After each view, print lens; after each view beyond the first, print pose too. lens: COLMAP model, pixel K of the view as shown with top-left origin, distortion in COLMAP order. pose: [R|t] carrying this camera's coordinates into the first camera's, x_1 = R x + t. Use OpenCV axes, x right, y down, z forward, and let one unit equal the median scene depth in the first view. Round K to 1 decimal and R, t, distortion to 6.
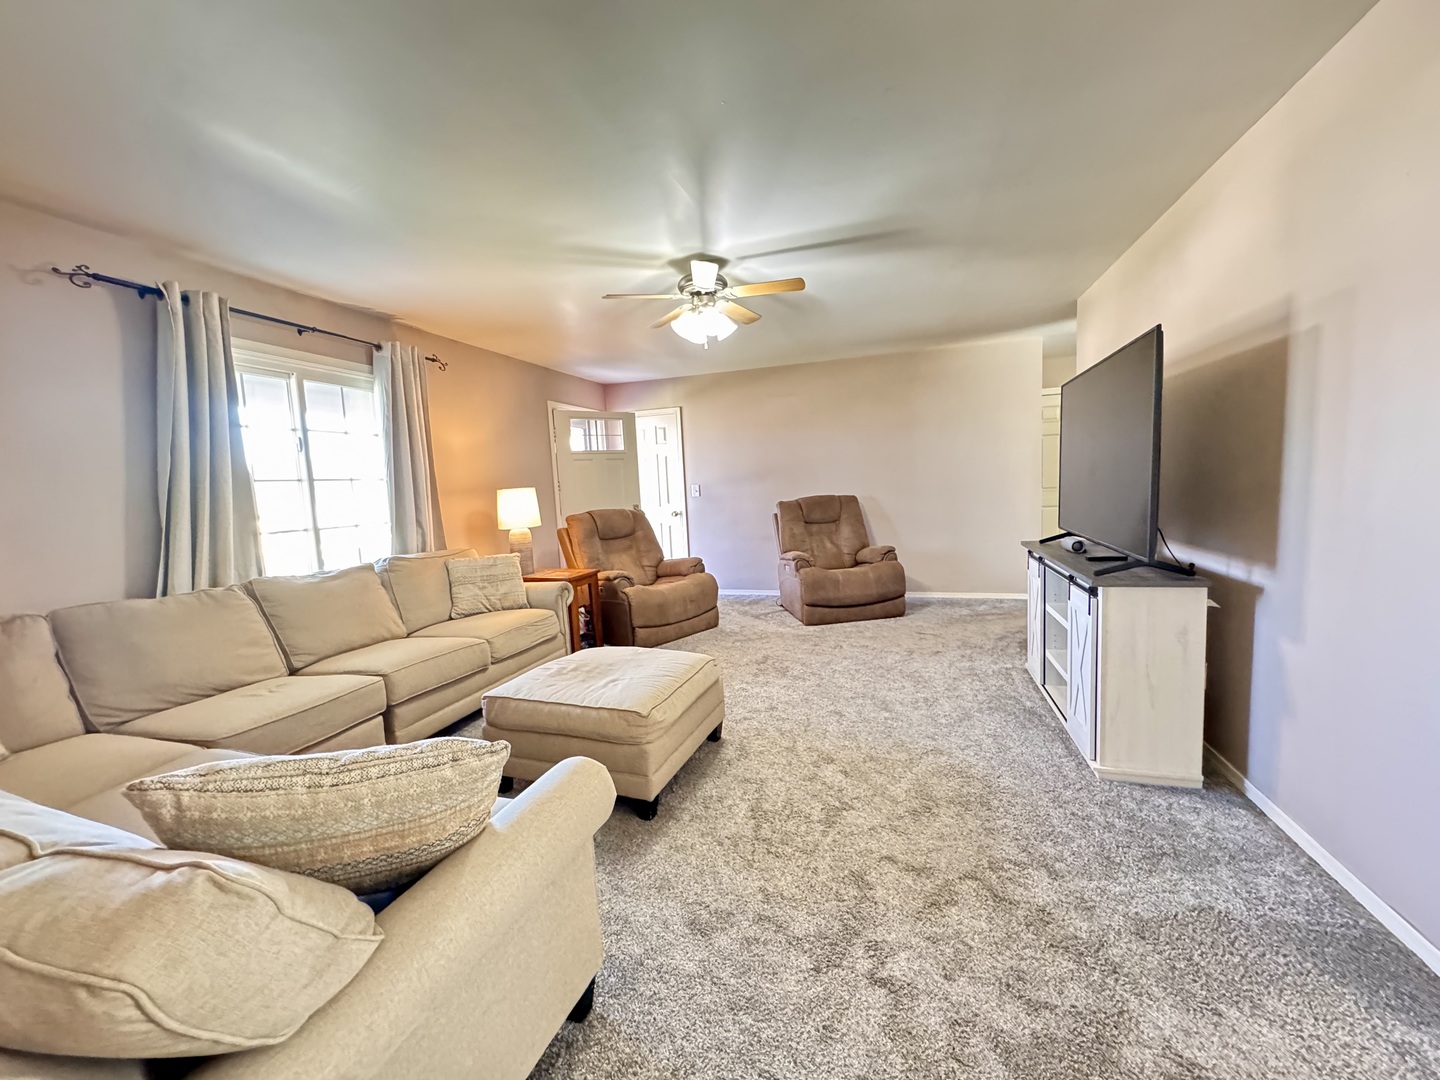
lens RADIAL K [[574.7, 0, 721.9], [0, 574.7, 540.0], [0, 0, 1]] dist [-0.001690, 0.000319]
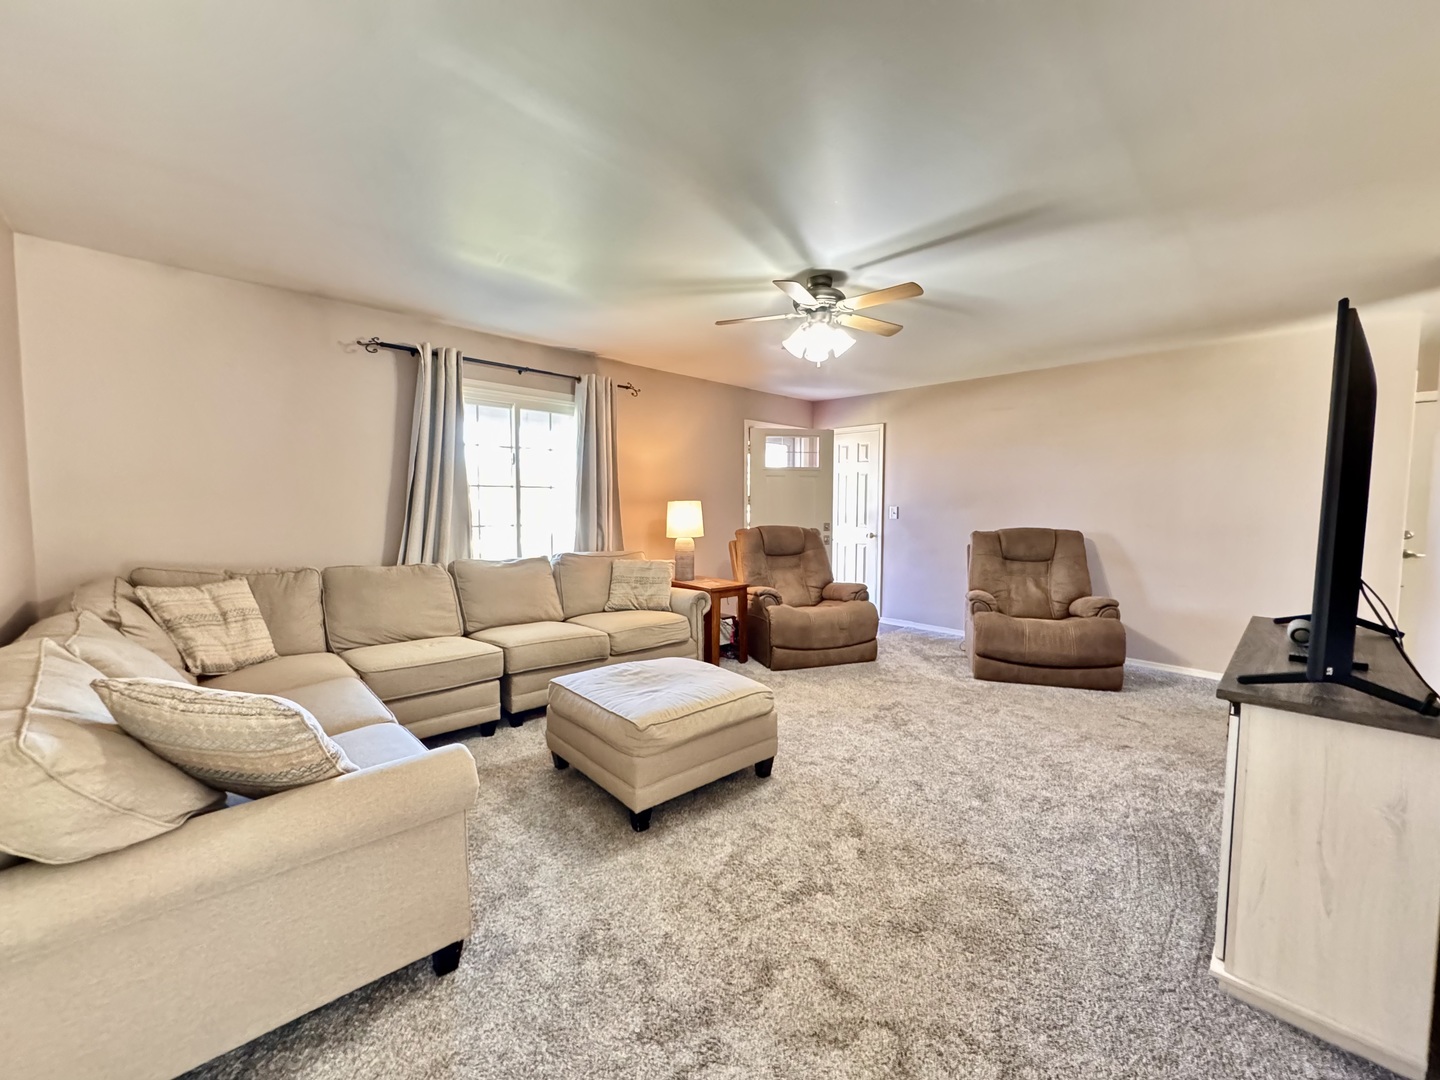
lens RADIAL K [[574.7, 0, 718.3], [0, 574.7, 540.9], [0, 0, 1]] dist [-0.001690, 0.000319]
pose [[0.879626, 0.084979, -0.468013, 0.310777], [-0.094617, 0.995509, 0.002926, -0.033765], [0.466160, 0.041708, 0.883717, 0.095488]]
